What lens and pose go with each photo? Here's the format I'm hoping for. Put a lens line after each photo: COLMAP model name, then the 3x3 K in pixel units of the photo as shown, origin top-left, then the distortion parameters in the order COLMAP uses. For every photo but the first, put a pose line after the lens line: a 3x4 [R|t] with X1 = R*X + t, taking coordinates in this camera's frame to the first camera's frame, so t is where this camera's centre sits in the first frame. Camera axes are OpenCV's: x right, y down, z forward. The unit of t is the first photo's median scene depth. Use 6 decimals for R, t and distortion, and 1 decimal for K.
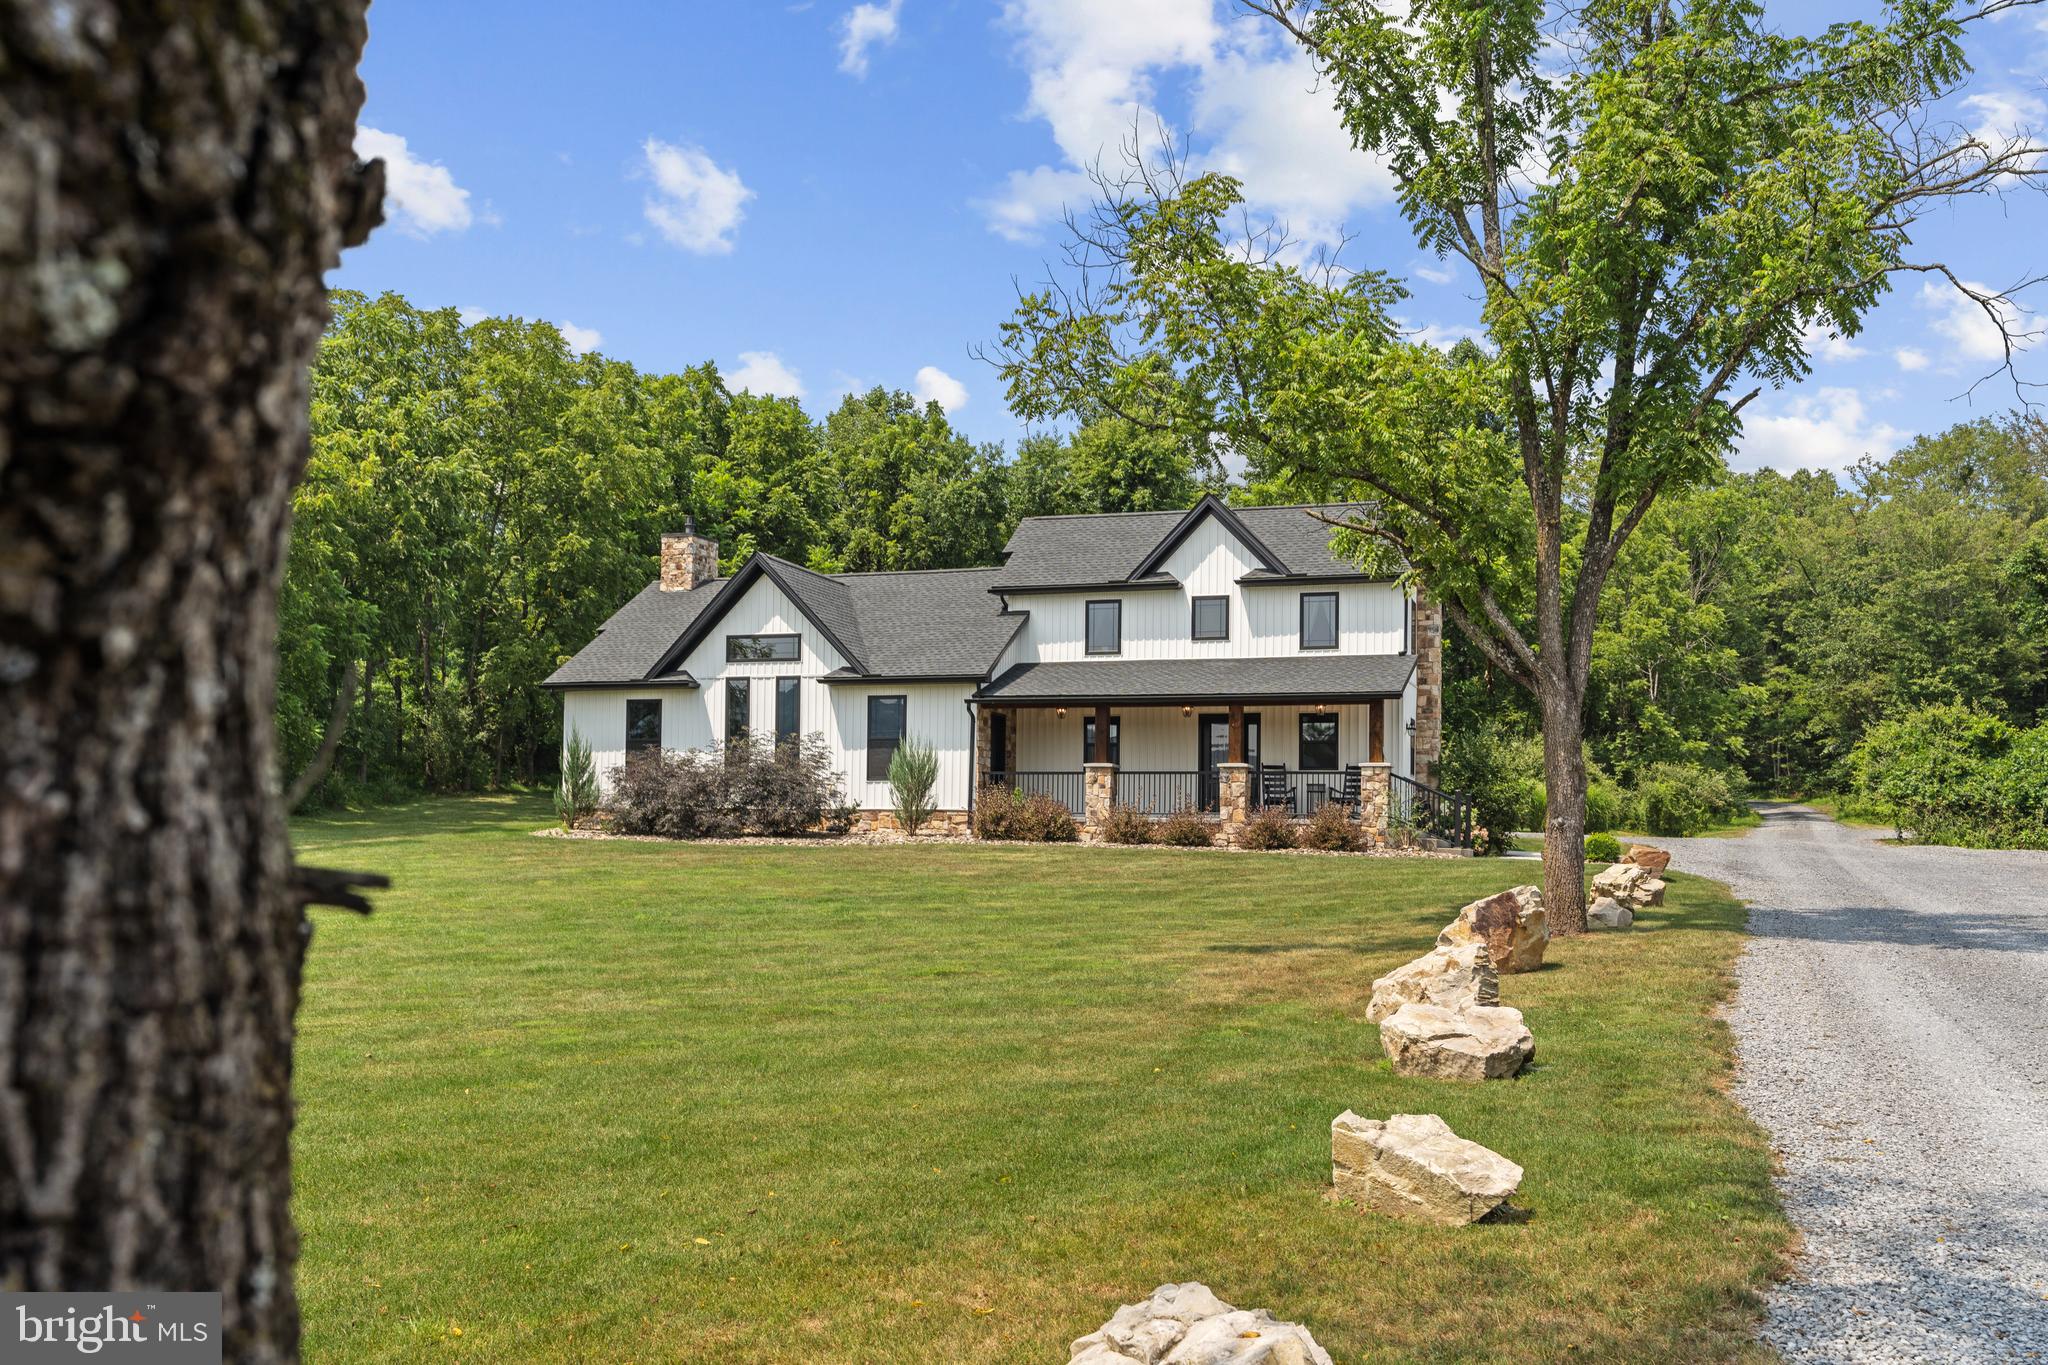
lens RADIAL K [[1707.8, 0, 1024.0], [0, 1707.8, 682.5], [0, 0, 1]] dist [0.007140, 0.000700]
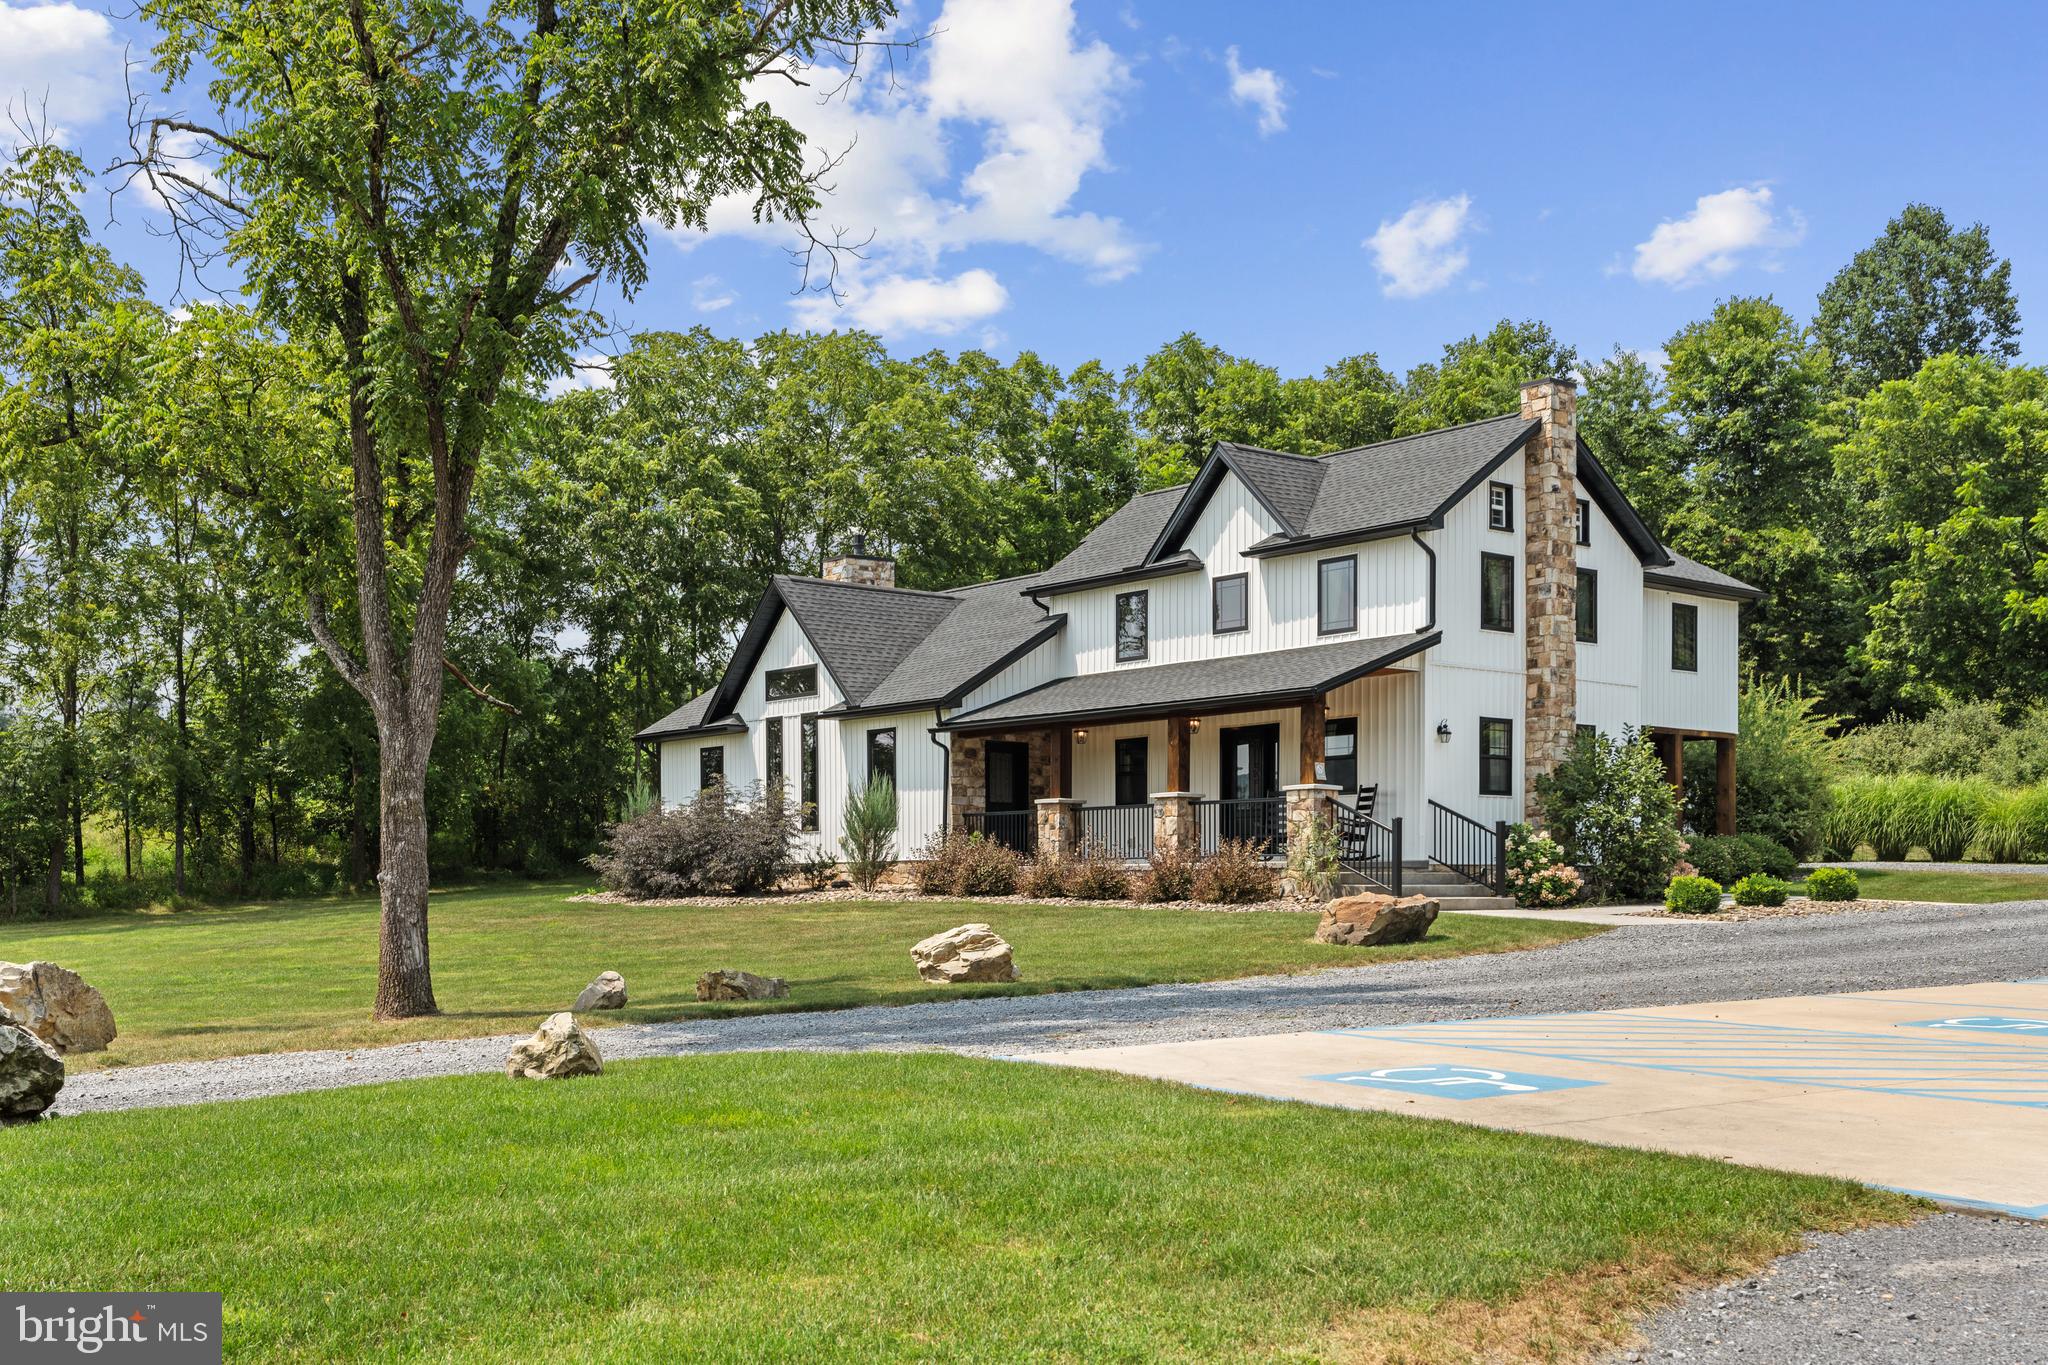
lens RADIAL K [[2036.2, 0, 1024.0], [0, 2036.2, 682.5], [0, 0, 1]] dist [0.011009, 0.006758]
pose [[0.849817, -0.070249, -0.522376, 0.505775], [0.065103, 0.997479, -0.028229, 0.017749], [0.523042, -0.010019, 0.852248, 0.164506]]
